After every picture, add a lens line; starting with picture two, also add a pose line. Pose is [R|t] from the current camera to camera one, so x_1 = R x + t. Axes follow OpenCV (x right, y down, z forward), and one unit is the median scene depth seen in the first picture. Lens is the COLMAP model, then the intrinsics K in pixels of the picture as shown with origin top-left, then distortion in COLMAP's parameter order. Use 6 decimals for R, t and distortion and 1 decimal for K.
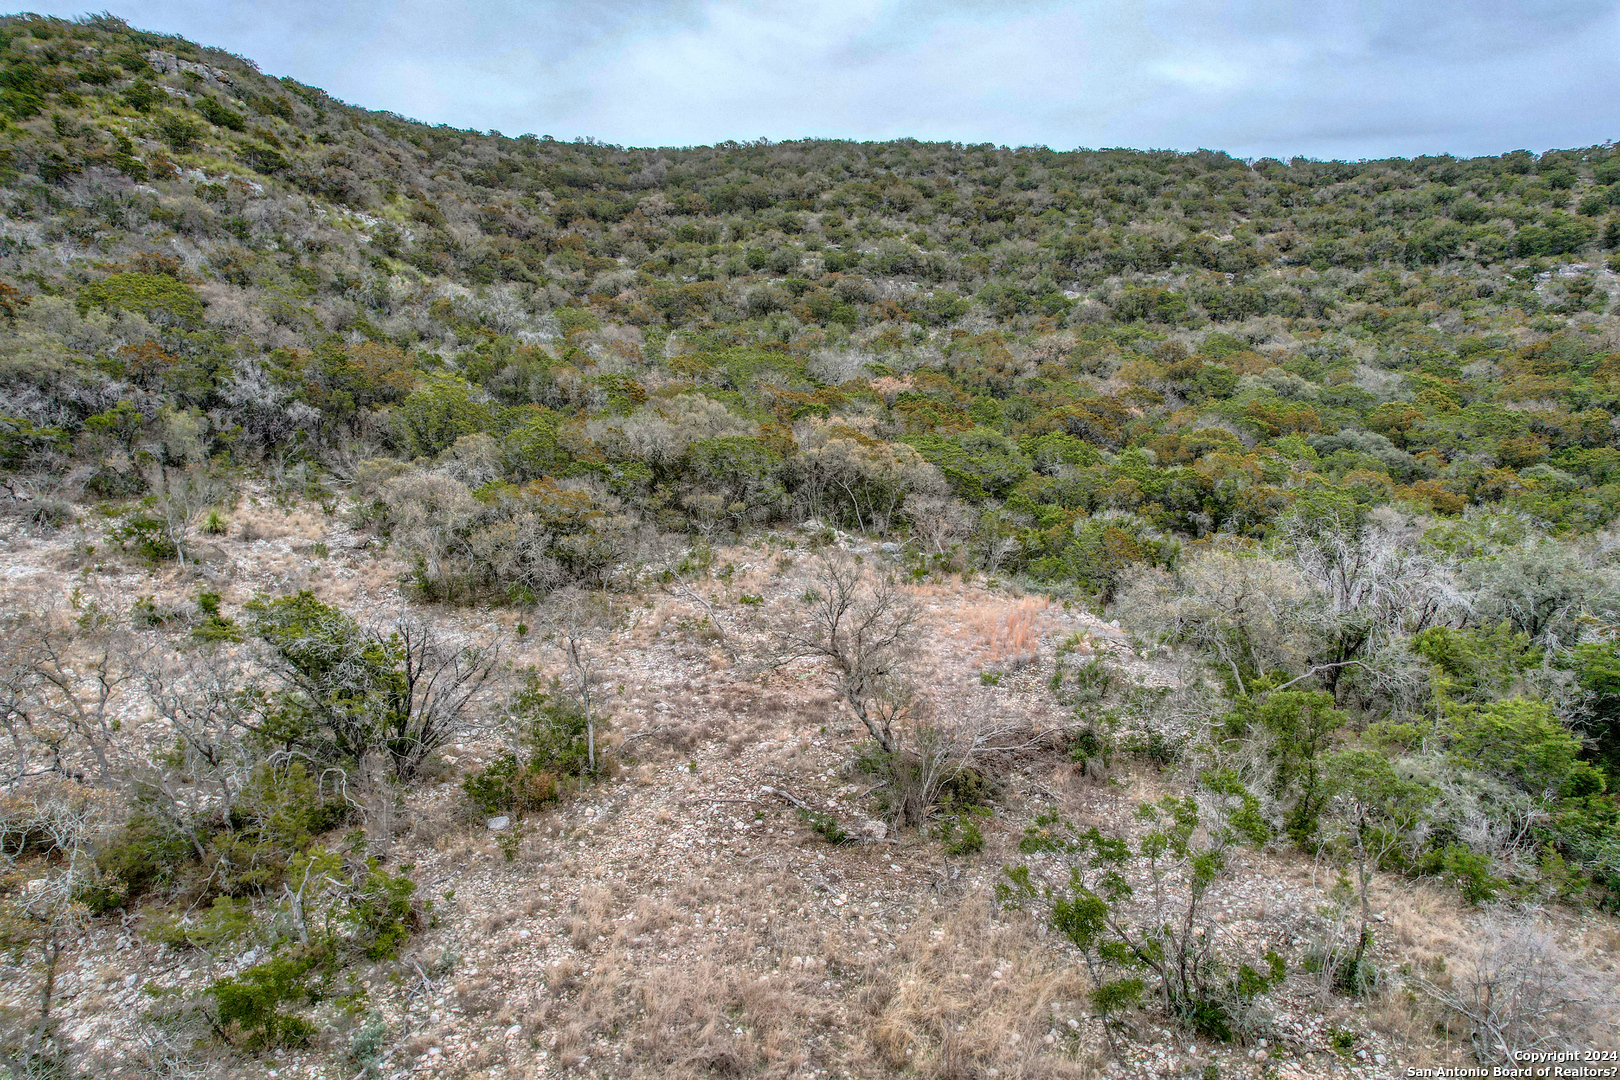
lens RADIAL K [[1041.5, 0, 810.0], [0, 1041.5, 540.0], [0, 0, 1]] dist [-0.080719, 0.075786]
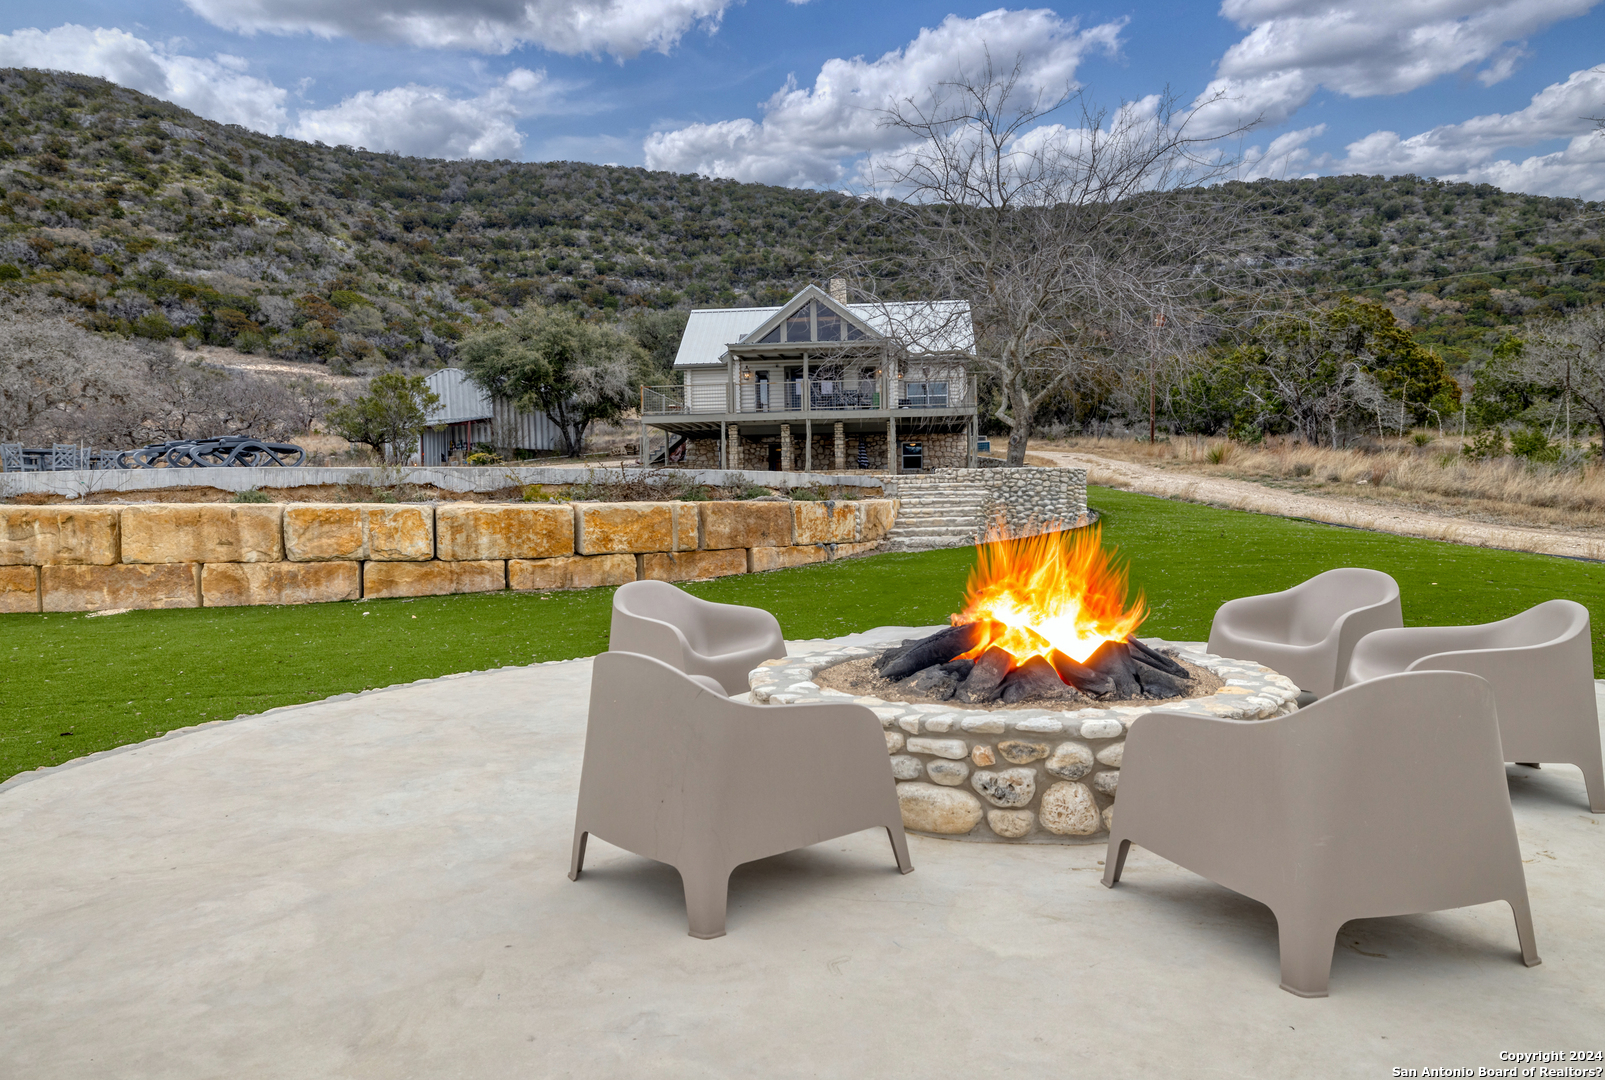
lens RADIAL K [[1015.8, 0, 802.5], [0, 1015.8, 540.0], [0, 0, 1]] dist [-0.007465, -0.000240]
pose [[0.967786, -0.036194, 0.249159, -0.089284], [0.026044, 0.998696, 0.043916, 0.114614], [-0.250423, -0.036012, 0.967466, -0.724414]]
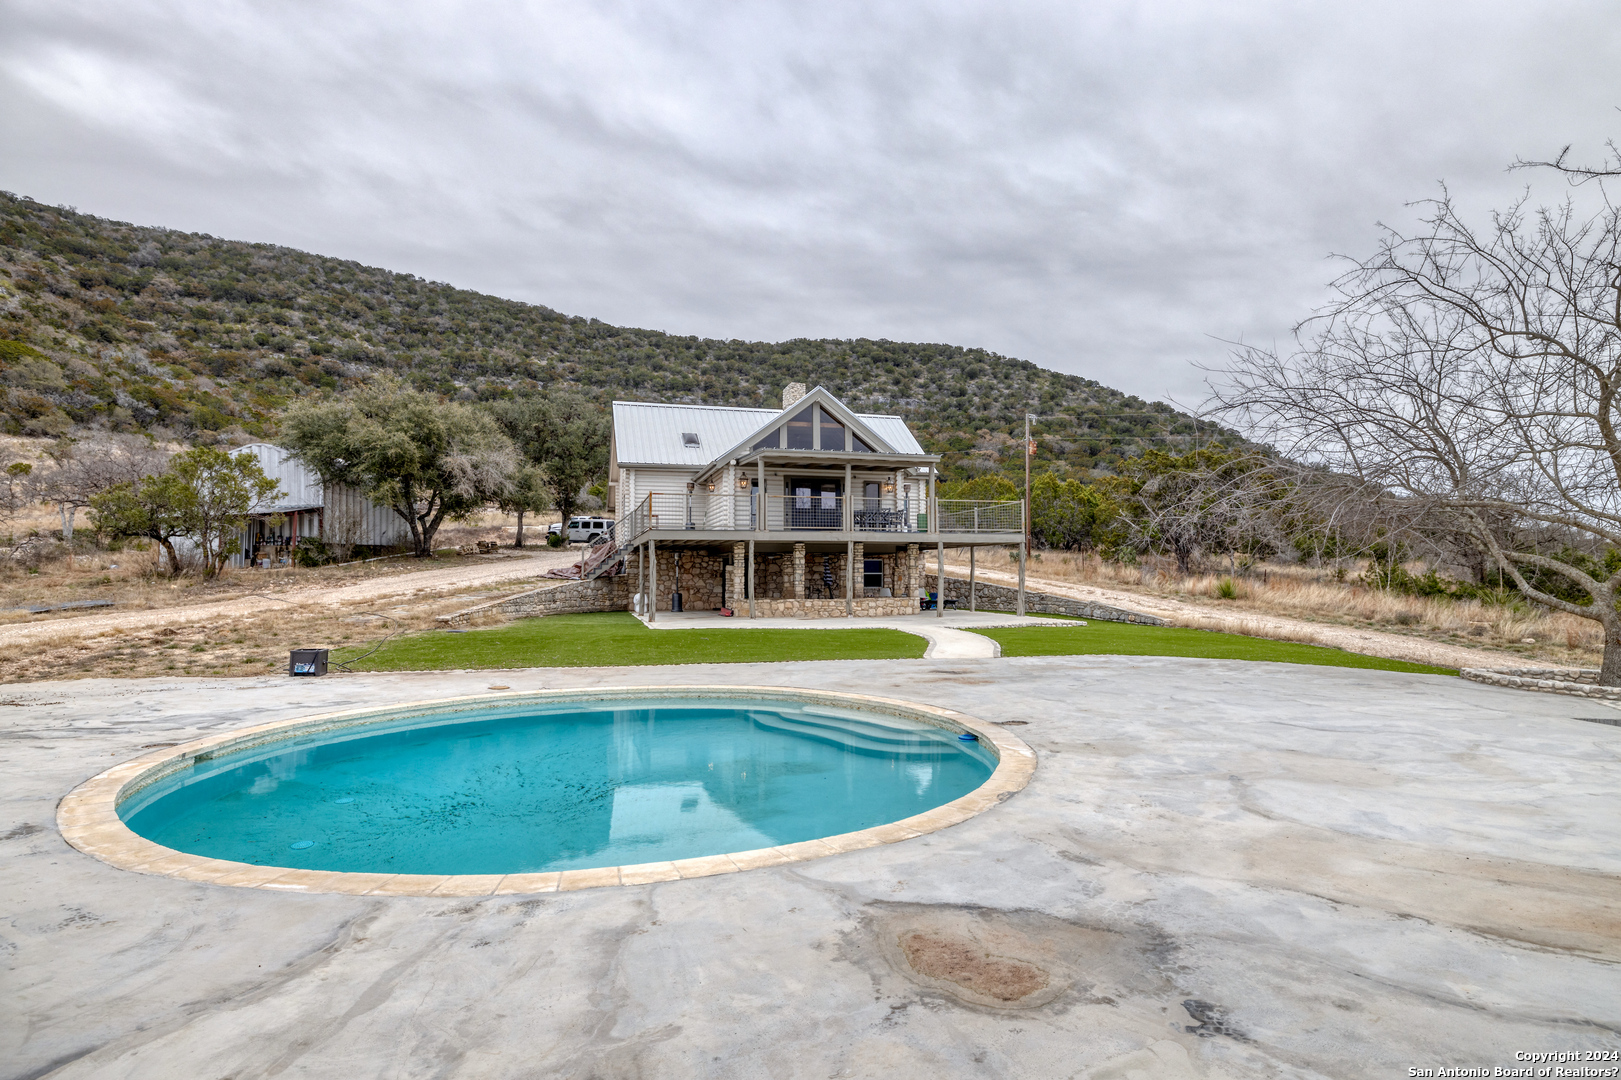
lens RADIAL K [[832.5, 0, 810.5], [0, 832.5, 540.0], [0, 0, 1]] dist [-0.006611, 0.000959]
pose [[0.809118, 0.010891, 0.587545, -0.125316], [0.006724, 0.999591, -0.027789, 0.103359], [-0.587608, 0.026435, 0.808714, -0.640273]]
